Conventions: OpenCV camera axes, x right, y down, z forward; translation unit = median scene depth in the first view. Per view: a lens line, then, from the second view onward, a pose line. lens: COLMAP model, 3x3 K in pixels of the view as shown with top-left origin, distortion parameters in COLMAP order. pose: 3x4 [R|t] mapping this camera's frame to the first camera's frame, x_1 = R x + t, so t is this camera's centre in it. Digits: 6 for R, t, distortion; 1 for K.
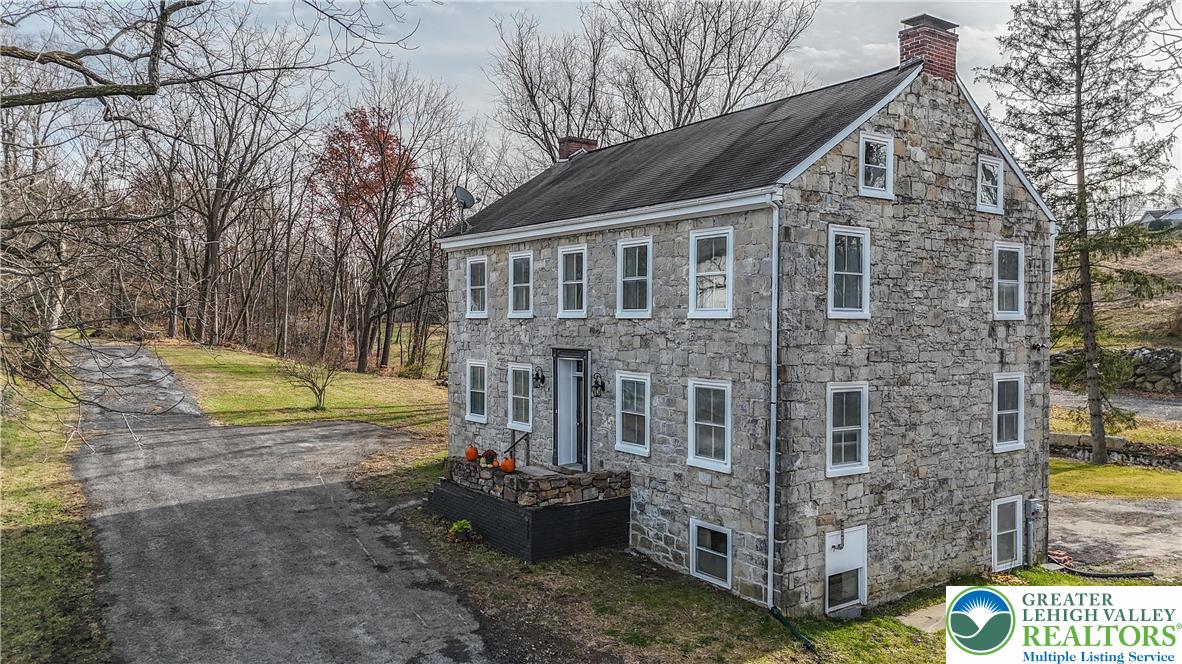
lens RADIAL K [[836.1, 0, 588.9], [0, 836.1, 329.5], [0, 0, 1]] dist [0.066005, -0.044874]
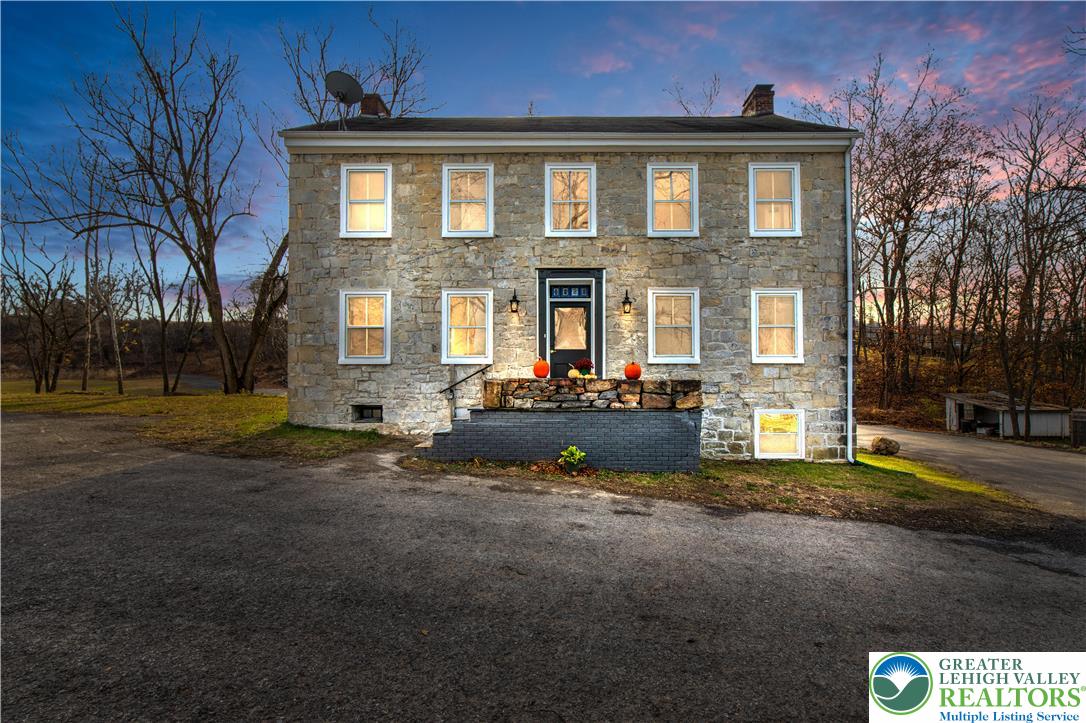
lens RADIAL K [[473.1, 0, 562.2], [0, 473.1, 369.3], [0, 0, 1]] dist [-0.001714, -0.000535]
pose [[0.600401, 0.014777, 0.799562, -0.552650], [0.008165, 0.999664, -0.024606, 0.182384], [-0.799657, 0.021301, 0.600079, 0.817187]]
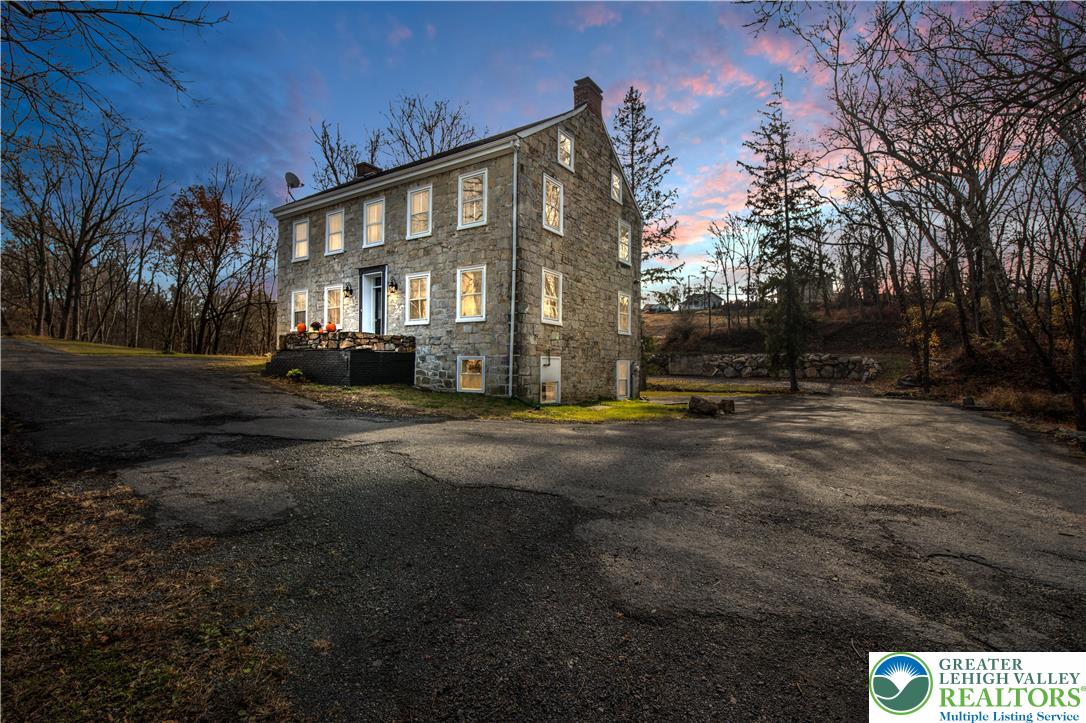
lens RADIAL K [[486.1, 0, 527.1], [0, 486.1, 358.9], [0, 0, 1]] dist [-0.015870, -0.001975]
pose [[0.941518, 0.008880, 0.336845, -0.062983], [-0.004027, 0.999878, -0.015102, 0.241899], [-0.336938, 0.012863, 0.941439, 0.096273]]
